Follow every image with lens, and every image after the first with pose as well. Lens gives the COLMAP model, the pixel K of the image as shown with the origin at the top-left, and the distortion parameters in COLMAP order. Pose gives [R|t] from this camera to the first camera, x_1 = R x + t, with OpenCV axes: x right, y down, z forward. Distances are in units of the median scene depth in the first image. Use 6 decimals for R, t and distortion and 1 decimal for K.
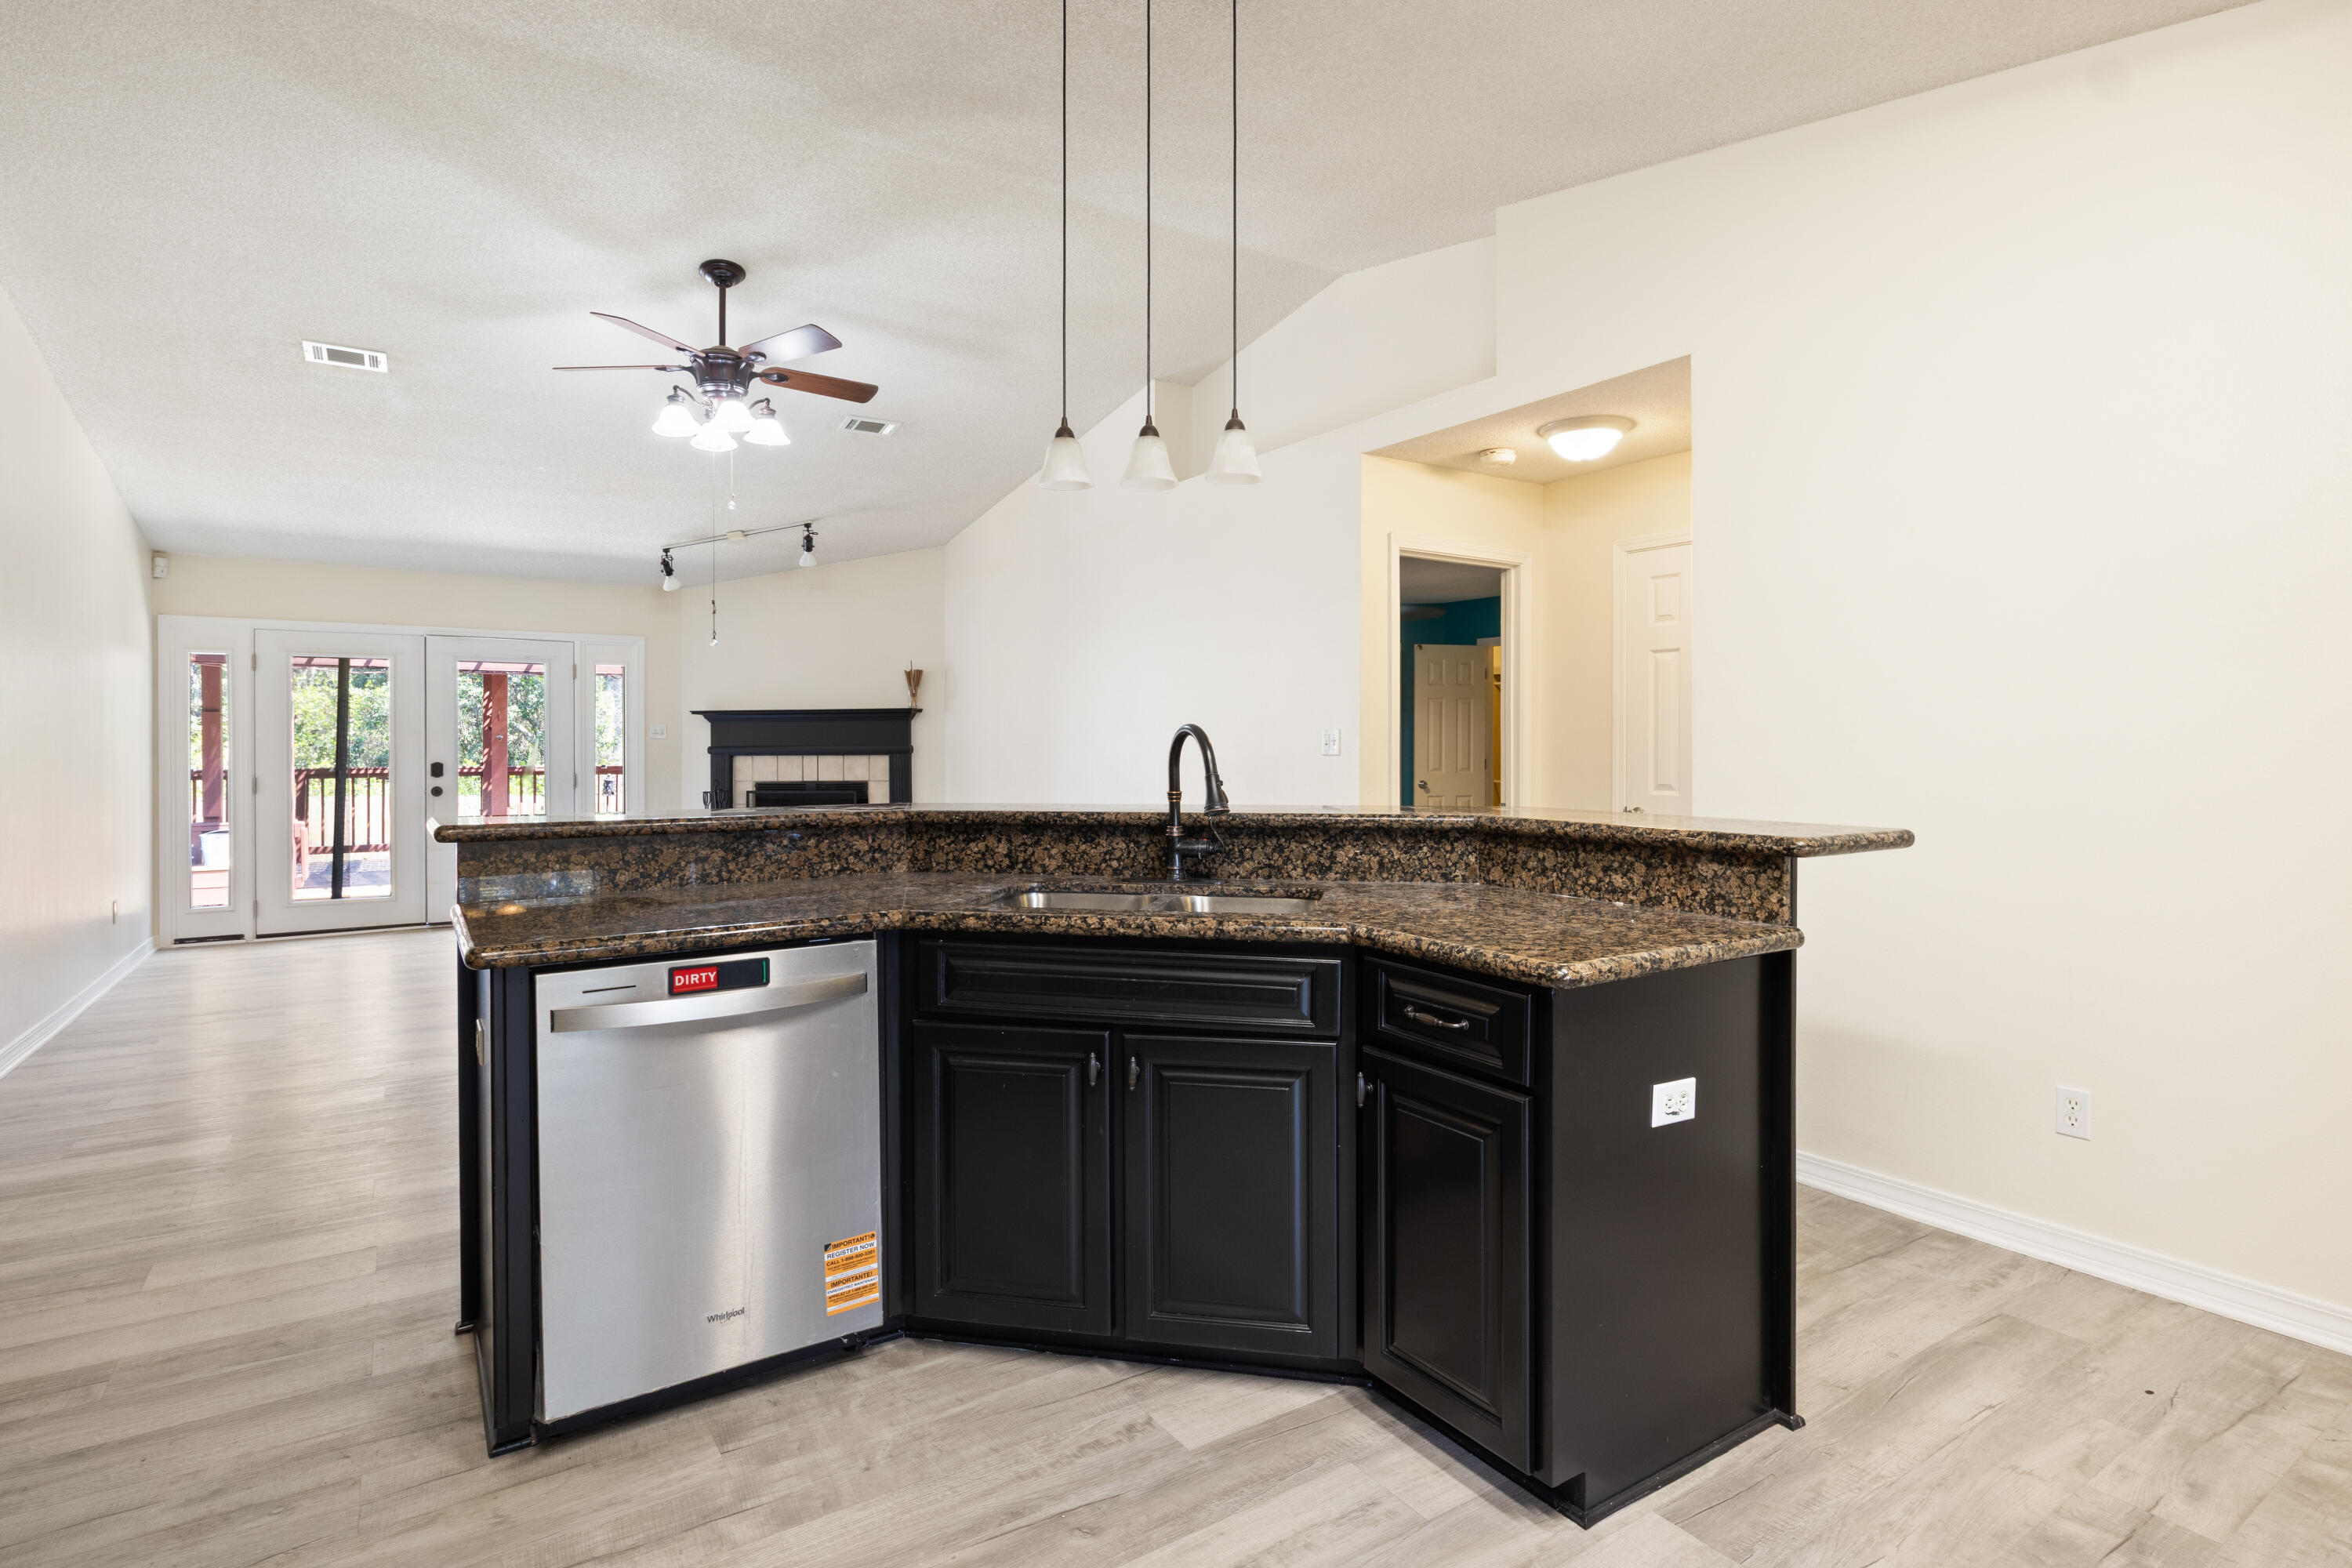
lens RADIAL K [[1183.7, 0, 1193.5], [0, 1183.7, 741.6], [0, 0, 1]] dist [-0.006576, -0.003140]
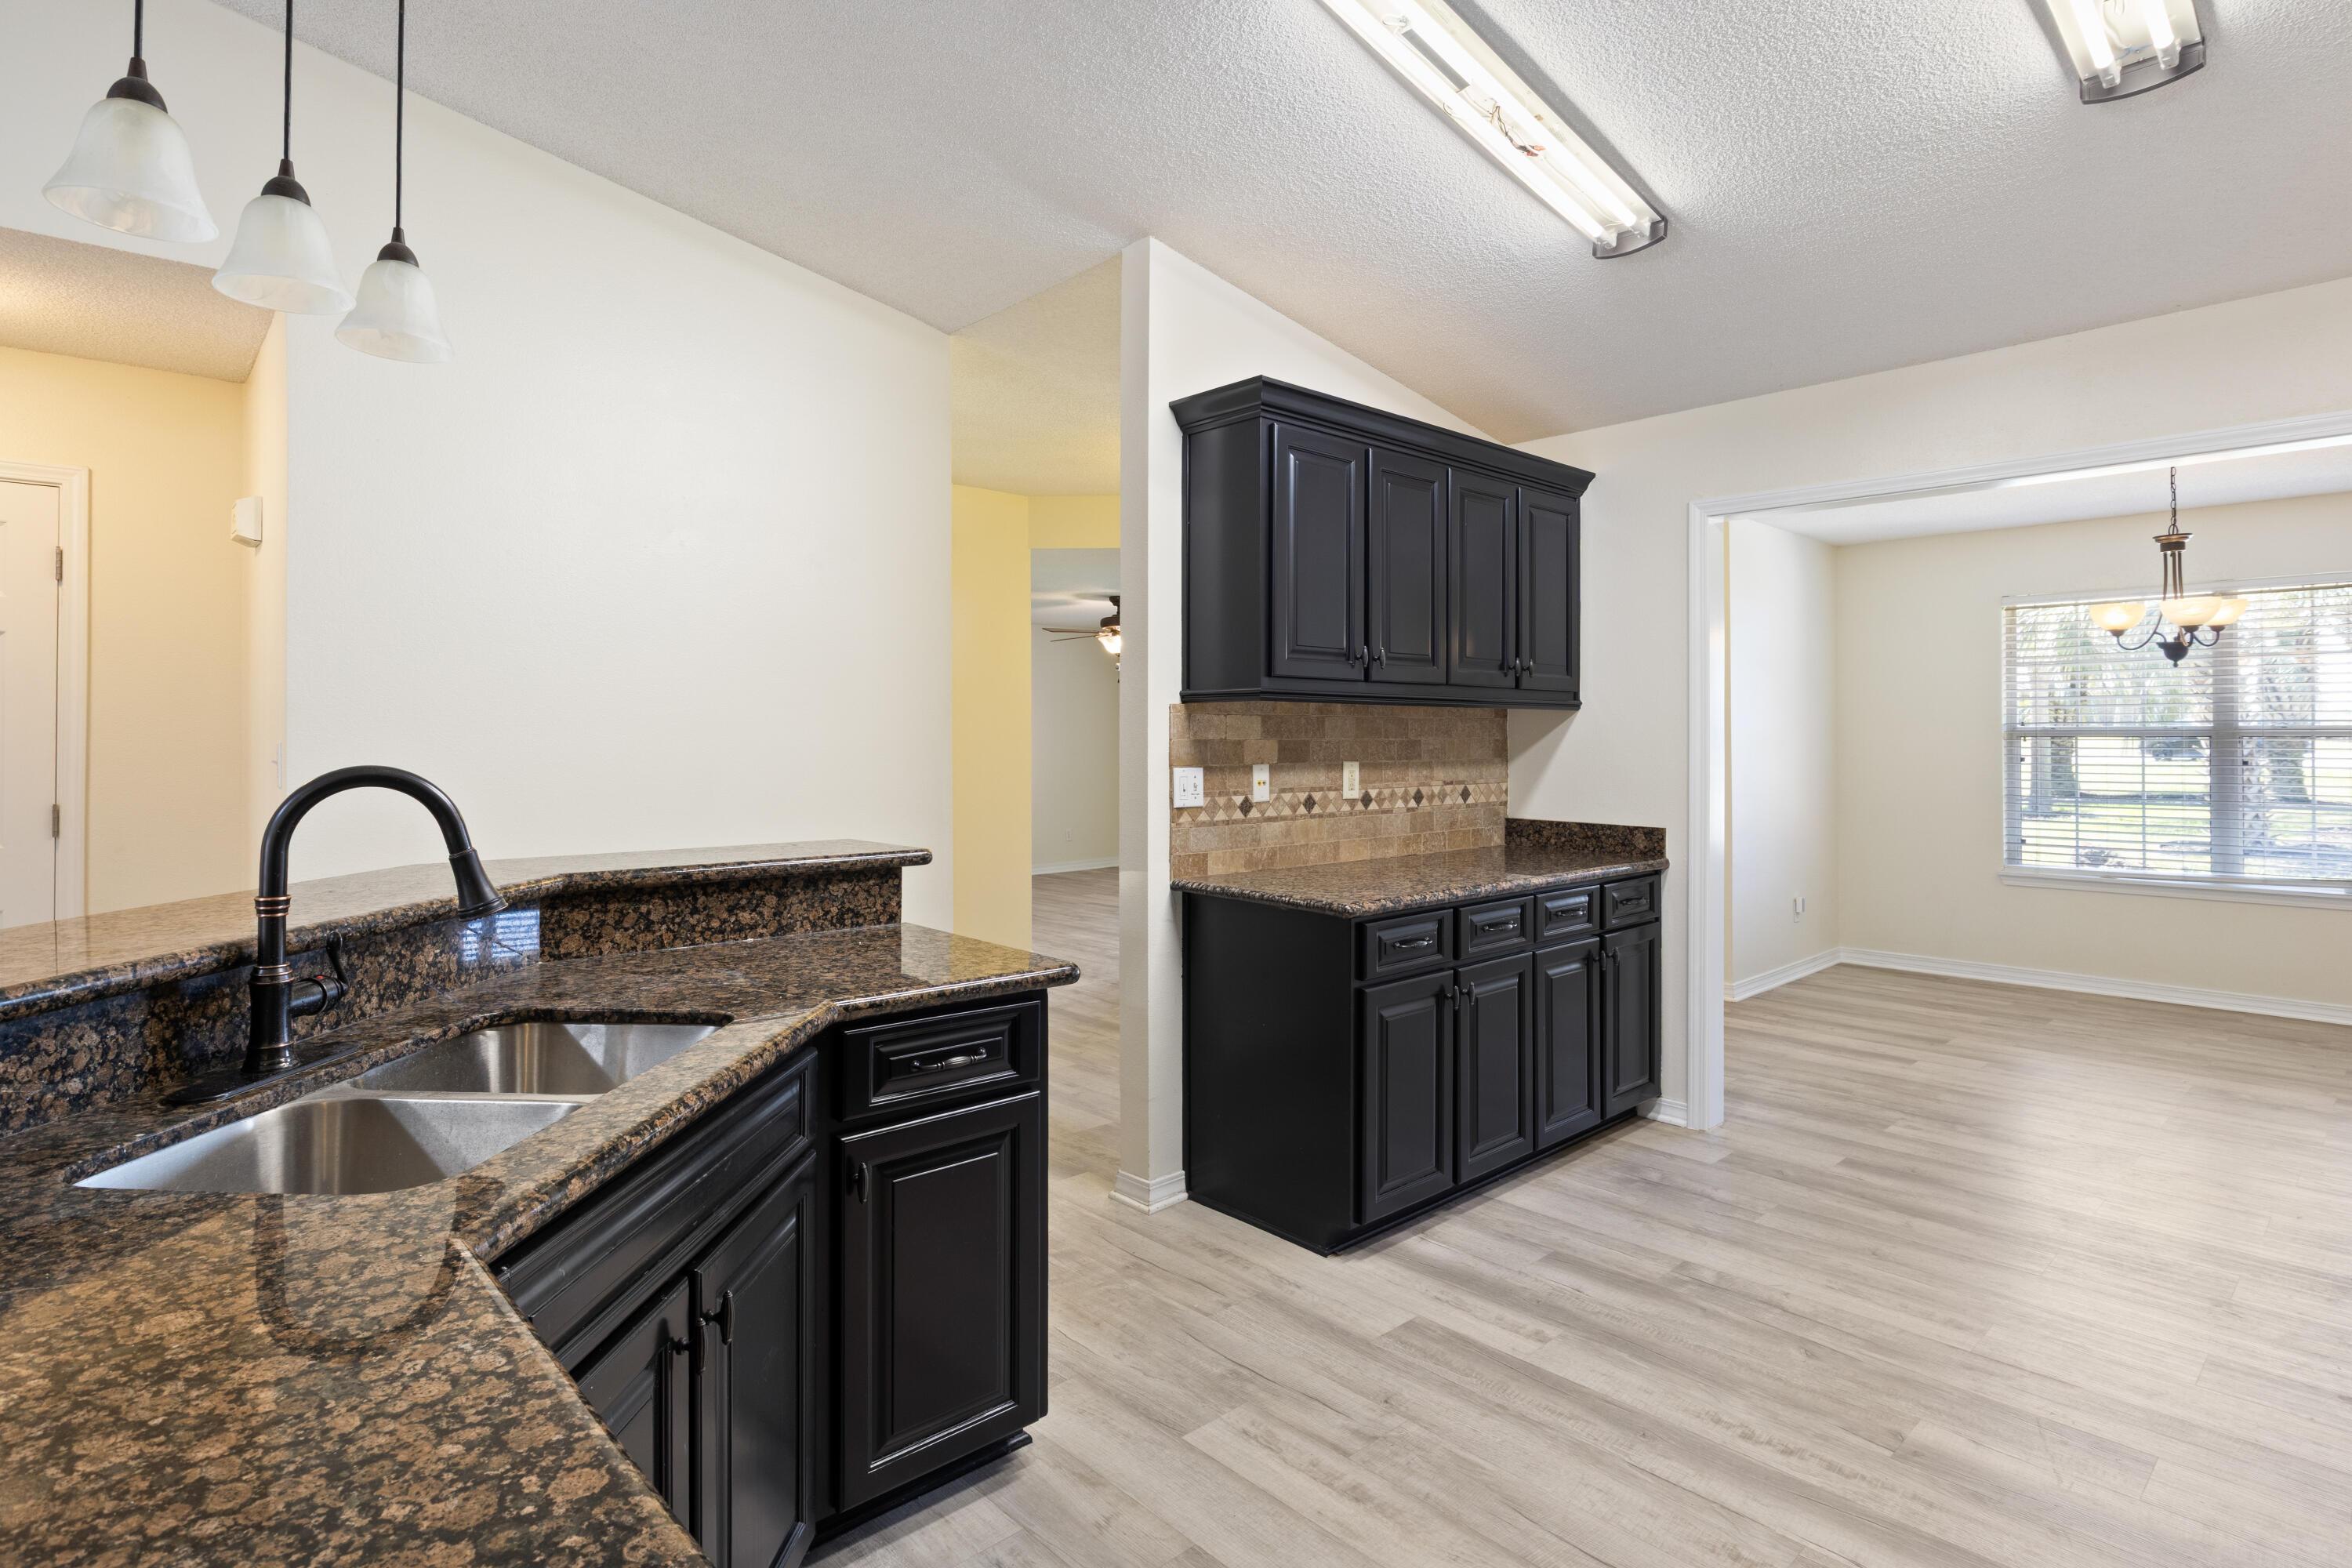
lens RADIAL K [[1183.7, 0, 1211.7], [0, 1183.7, 716.6], [0, 0, 1]] dist [-0.006576, -0.003140]
pose [[-0.160092, 0.016818, 0.986959, -0.574409], [-0.003553, 0.999839, -0.017614, -0.028364], [-0.987096, -0.006327, -0.160006, 0.661020]]
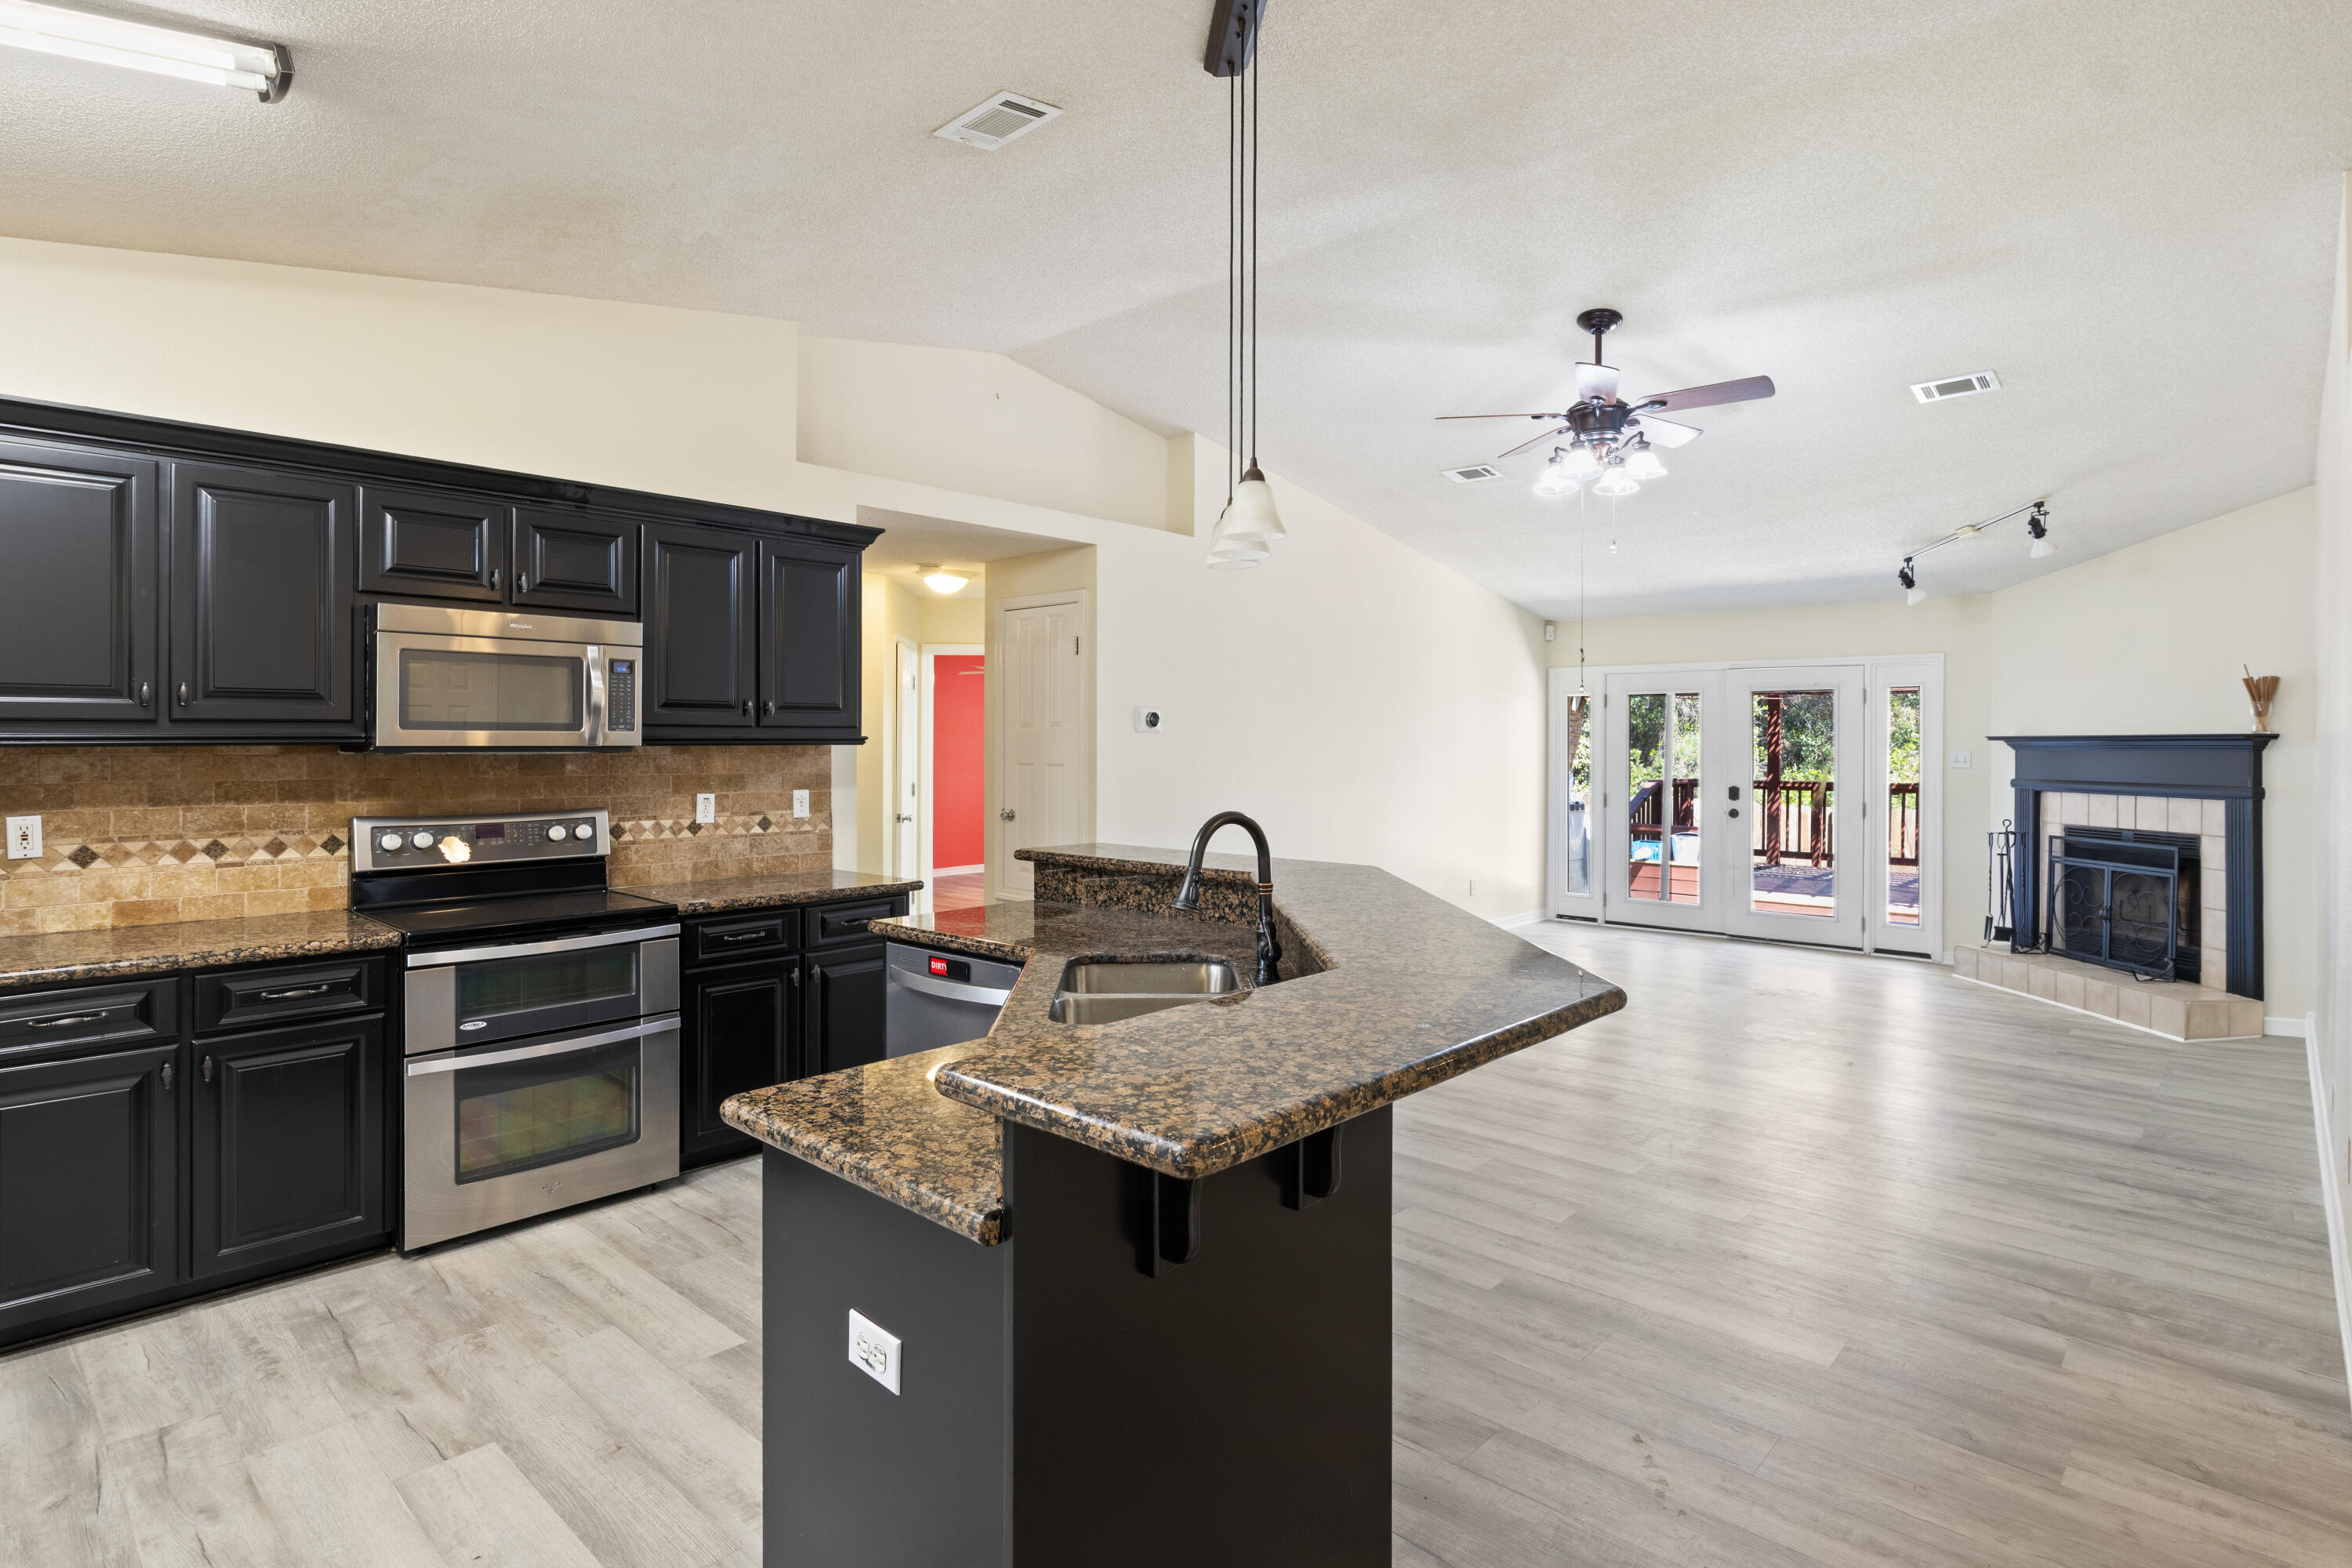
lens RADIAL K [[1183.7, 0, 1155.3], [0, 1183.7, 747.2], [0, 0, 1]] dist [-0.006576, -0.003140]
pose [[0.231659, 0.007361, -0.972769, 0.808702], [-0.003468, 0.999971, 0.006741, -0.066549], [0.972791, 0.001812, 0.231678, 0.657575]]
